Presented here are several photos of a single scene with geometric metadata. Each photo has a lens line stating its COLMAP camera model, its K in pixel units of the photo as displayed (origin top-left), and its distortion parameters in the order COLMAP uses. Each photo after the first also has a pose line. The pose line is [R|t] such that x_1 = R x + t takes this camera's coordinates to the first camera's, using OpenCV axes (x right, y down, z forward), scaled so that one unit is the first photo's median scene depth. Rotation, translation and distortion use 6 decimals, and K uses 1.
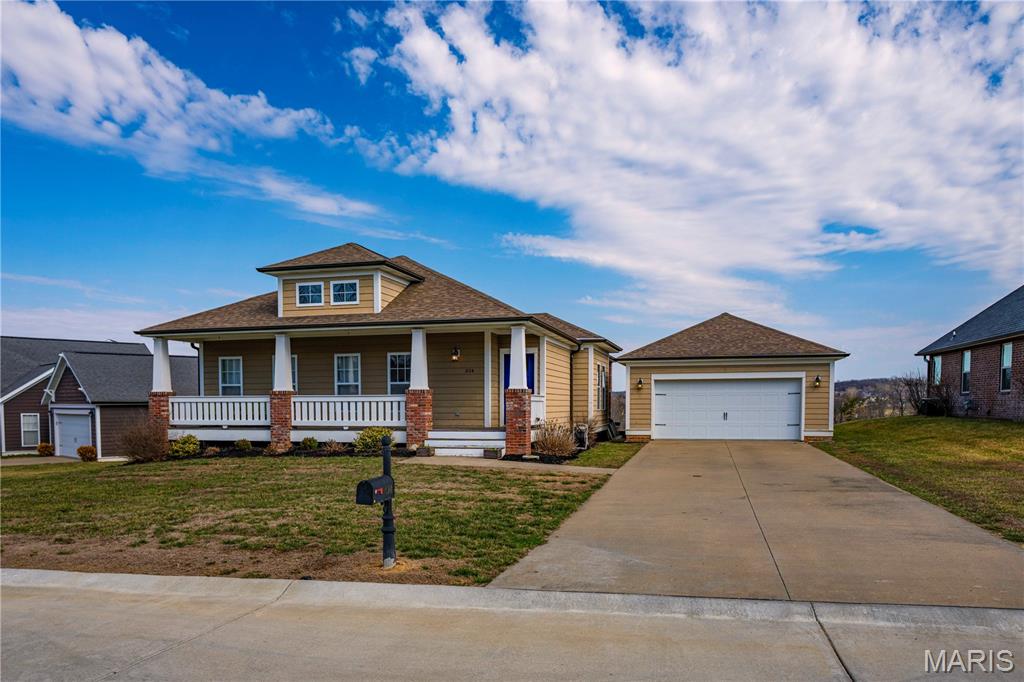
lens RADIAL K [[776.9, 0, 457.3], [0, 776.9, 431.6], [0, 0, 1]] dist [-0.011080, -0.001790]
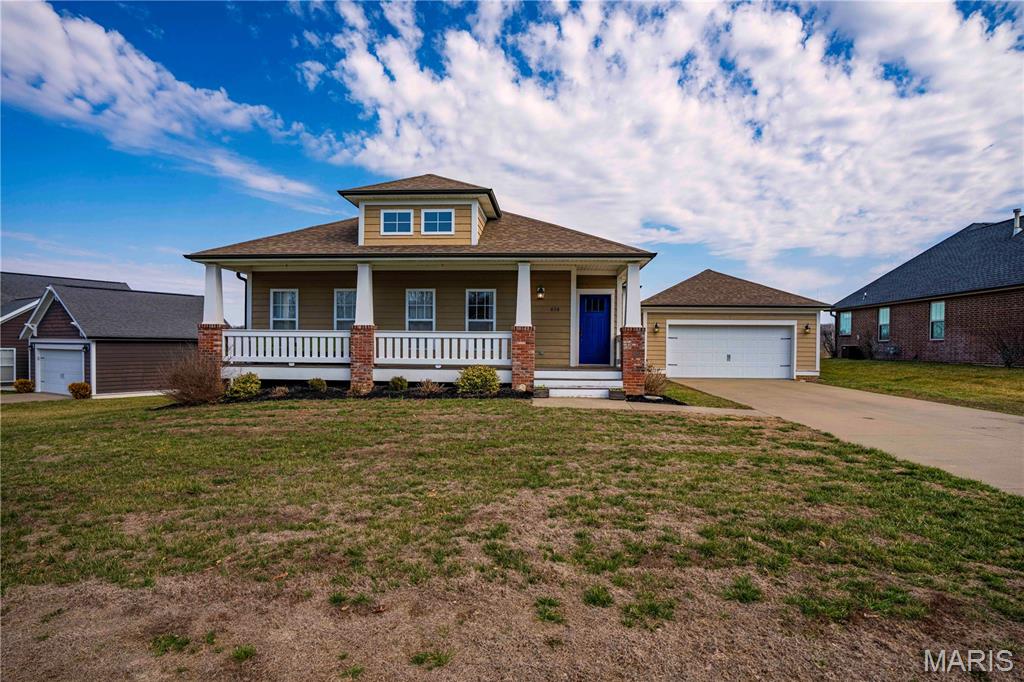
lens RADIAL K [[591.7, 0, 512.0], [0, 591.7, 341.0], [0, 0, 1]] dist [-0.069869, 0.040712]
pose [[0.972548, 0.015714, 0.232171, -0.169562], [-0.005633, 0.999015, -0.044019, -0.003682], [-0.232634, 0.041503, 0.971678, 0.225431]]
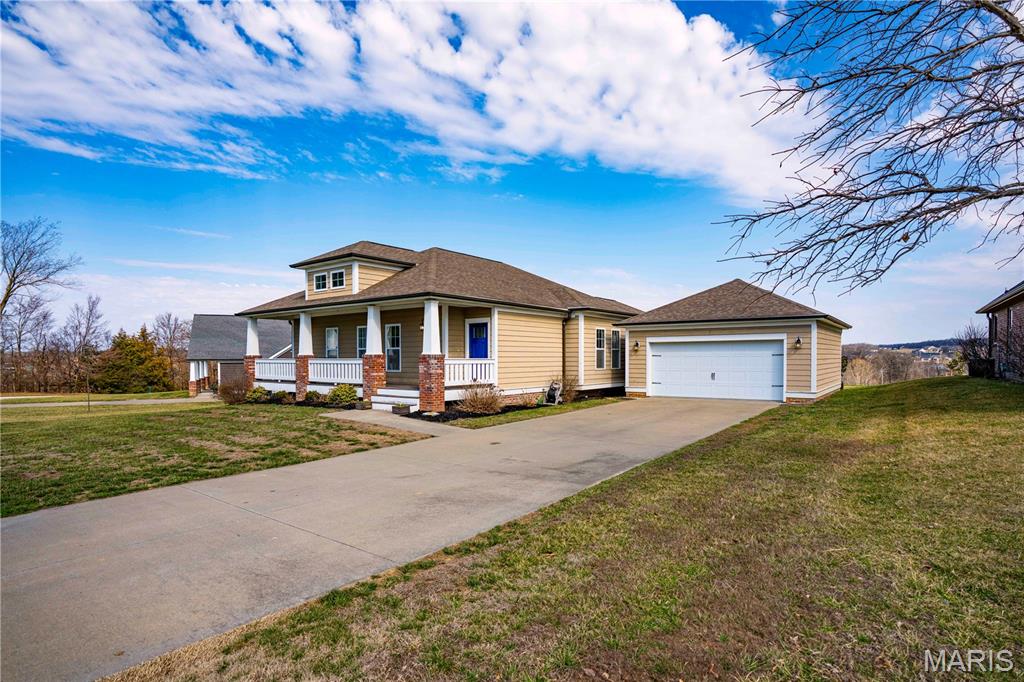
lens RADIAL K [[545.8, 0, 483.3], [0, 545.8, 357.5], [0, 0, 1]] dist [-0.057479, 0.001789]
pose [[0.928917, -0.000566, -0.370287, 0.320218], [-0.012001, 0.999427, -0.031635, -0.017780], [0.370093, 0.033830, 0.928378, 0.193617]]
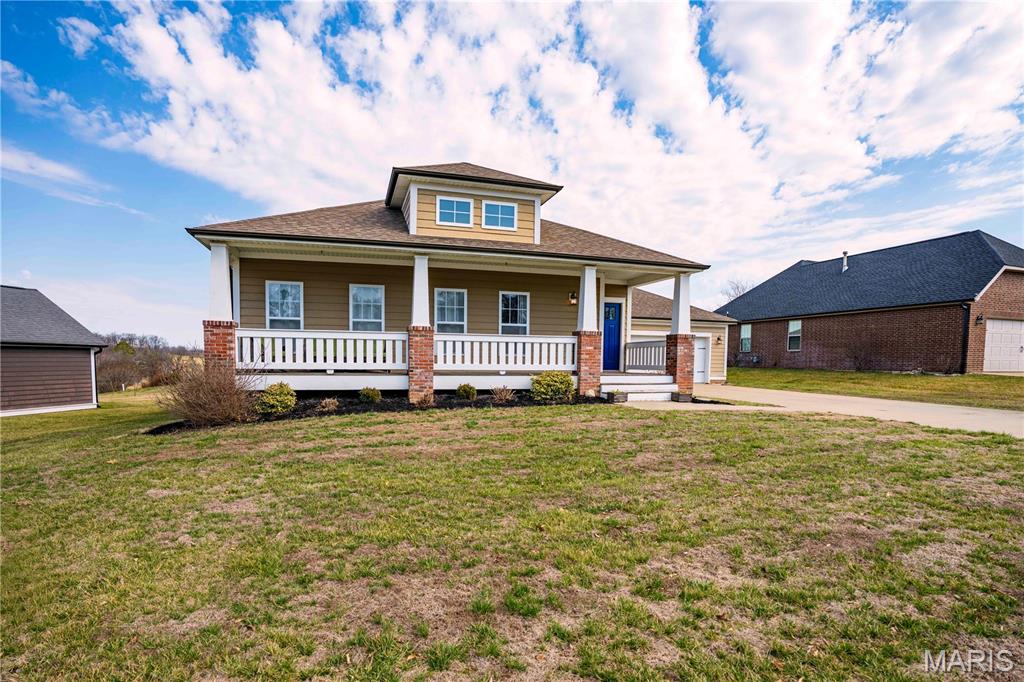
lens RADIAL K [[539.7, 0, 527.6], [0, 539.7, 391.2], [0, 0, 1]] dist [-0.059352, 0.018944]
pose [[0.816836, -0.020728, 0.576497, -0.359178], [0.001760, 0.999439, 0.033441, -0.003287], [-0.576867, -0.026302, 0.816415, 0.376642]]
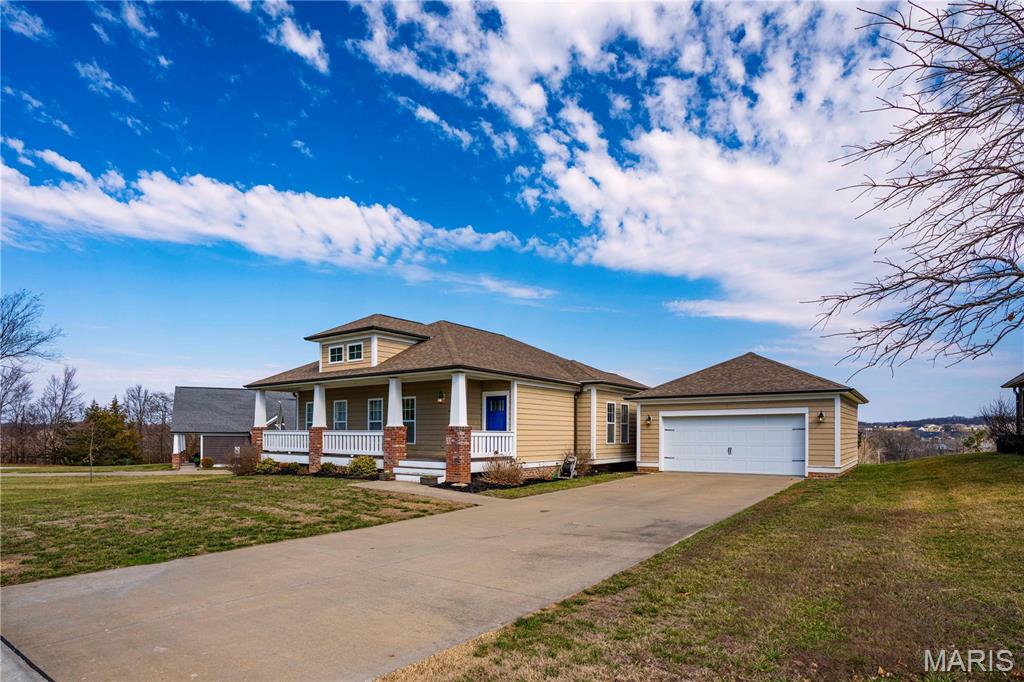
lens RADIAL K [[574.2, 0, 419.1], [0, 574.2, 410.3], [0, 0, 1]] dist [-0.078450, 0.020739]
pose [[0.910289, -0.010447, -0.413842, 0.271895], [-0.021486, 0.997142, -0.072432, -0.010247], [0.413416, 0.074826, 0.907463, 0.132372]]
